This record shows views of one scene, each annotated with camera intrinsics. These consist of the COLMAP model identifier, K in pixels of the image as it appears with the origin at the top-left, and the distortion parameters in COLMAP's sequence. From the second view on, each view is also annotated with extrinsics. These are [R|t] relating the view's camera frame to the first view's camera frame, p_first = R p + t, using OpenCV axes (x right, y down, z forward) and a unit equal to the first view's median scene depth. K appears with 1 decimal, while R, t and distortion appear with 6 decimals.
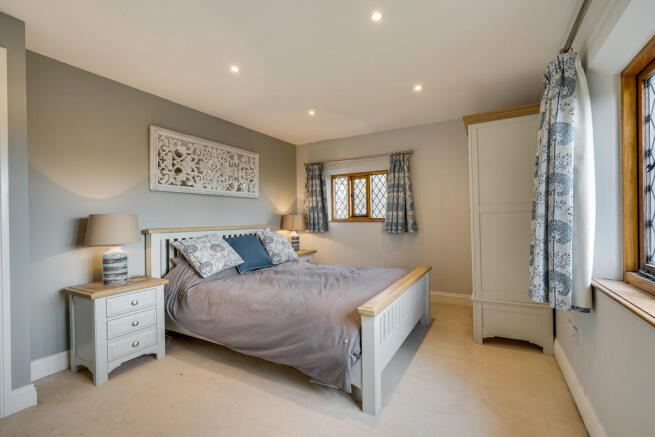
lens RADIAL K [[296.7, 0, 326.6], [0, 296.7, 218.6], [0, 0, 1]] dist [0.013491, -0.000245]
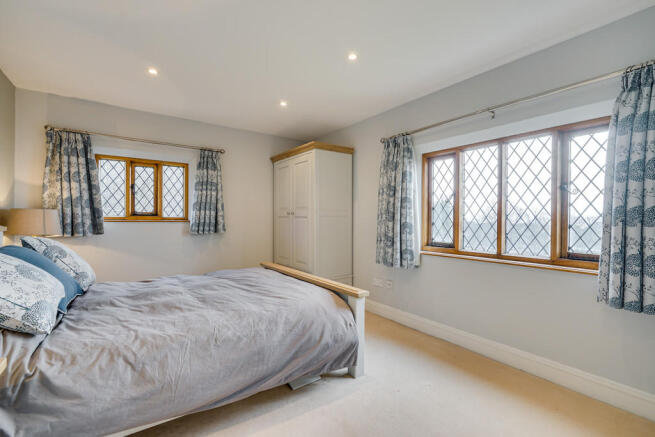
lens RADIAL K [[296.7, 0, 326.8], [0, 296.7, 220.1], [0, 0, 1]] dist [0.013491, -0.000245]
pose [[0.428012, 0.009461, 0.903724, -0.405900], [-0.014897, 0.999883, -0.003412, 0.001996], [-0.903650, -0.012002, 0.428103, 0.231146]]
